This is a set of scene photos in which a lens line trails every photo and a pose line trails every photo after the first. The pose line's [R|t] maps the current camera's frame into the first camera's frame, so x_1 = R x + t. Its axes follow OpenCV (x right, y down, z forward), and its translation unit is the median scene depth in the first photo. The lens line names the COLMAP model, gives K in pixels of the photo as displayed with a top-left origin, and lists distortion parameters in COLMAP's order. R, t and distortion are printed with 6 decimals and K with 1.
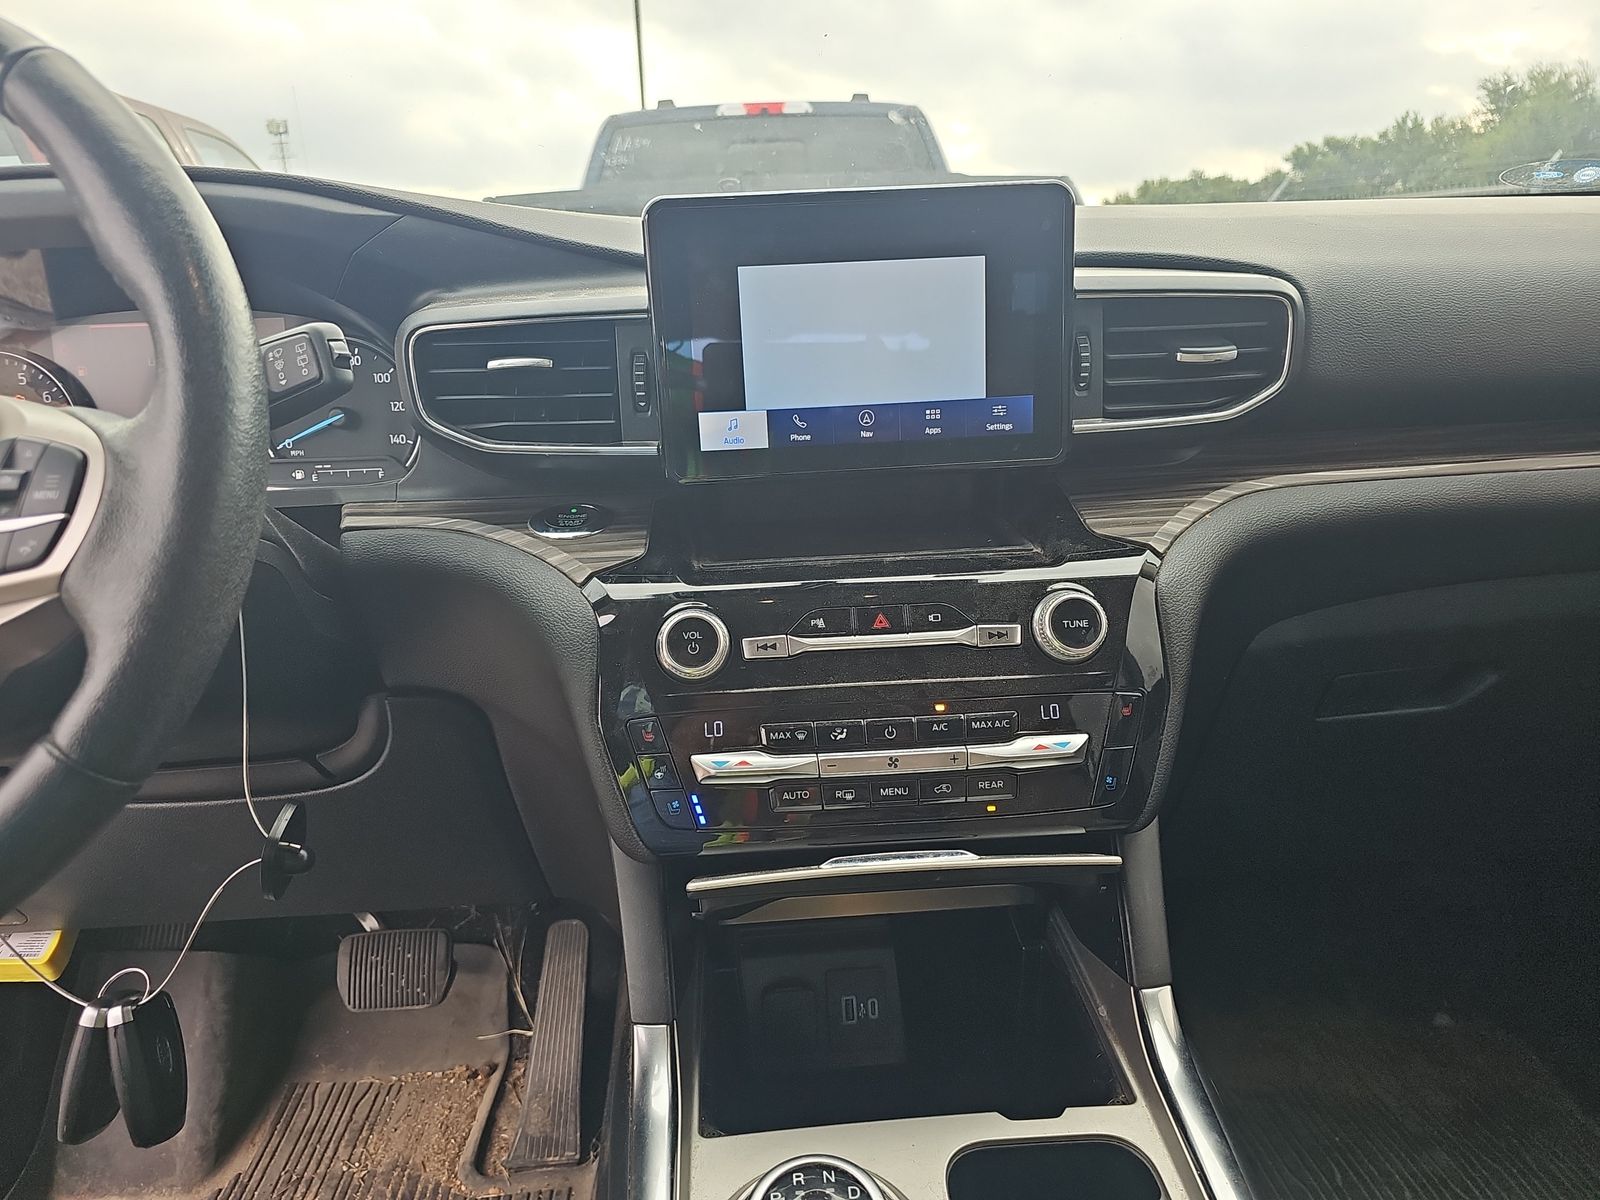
lens RADIAL K [[1114.0, 0, 800.0], [0, 1114.0, 600.0], [0, 0, 1]] dist [0.063046, -0.001790]
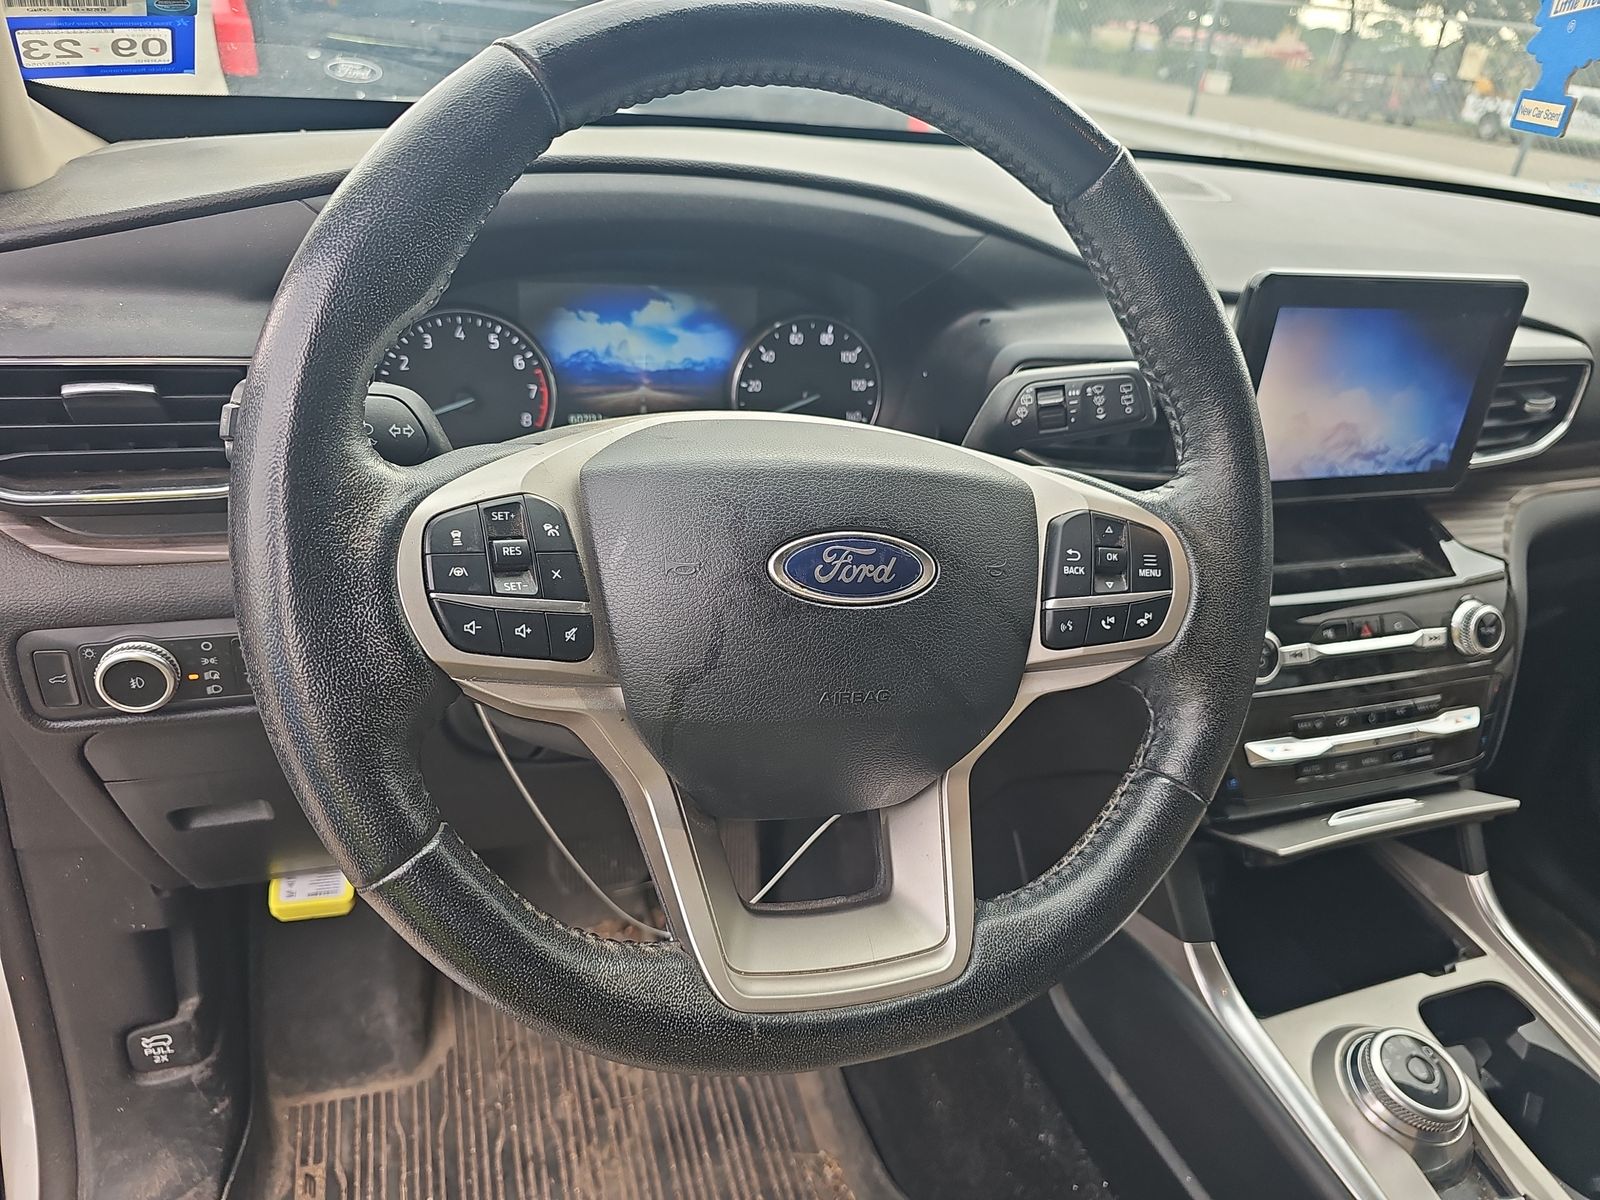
lens RADIAL K [[1114.0, 0, 800.0], [0, 1114.0, 600.0], [0, 0, 1]] dist [0.063046, -0.001790]
pose [[0.929033, -0.025715, 0.369103, -1.005295], [-0.060836, 0.973389, 0.220938, -0.261198], [-0.364962, -0.227713, 0.902746, 0.080550]]
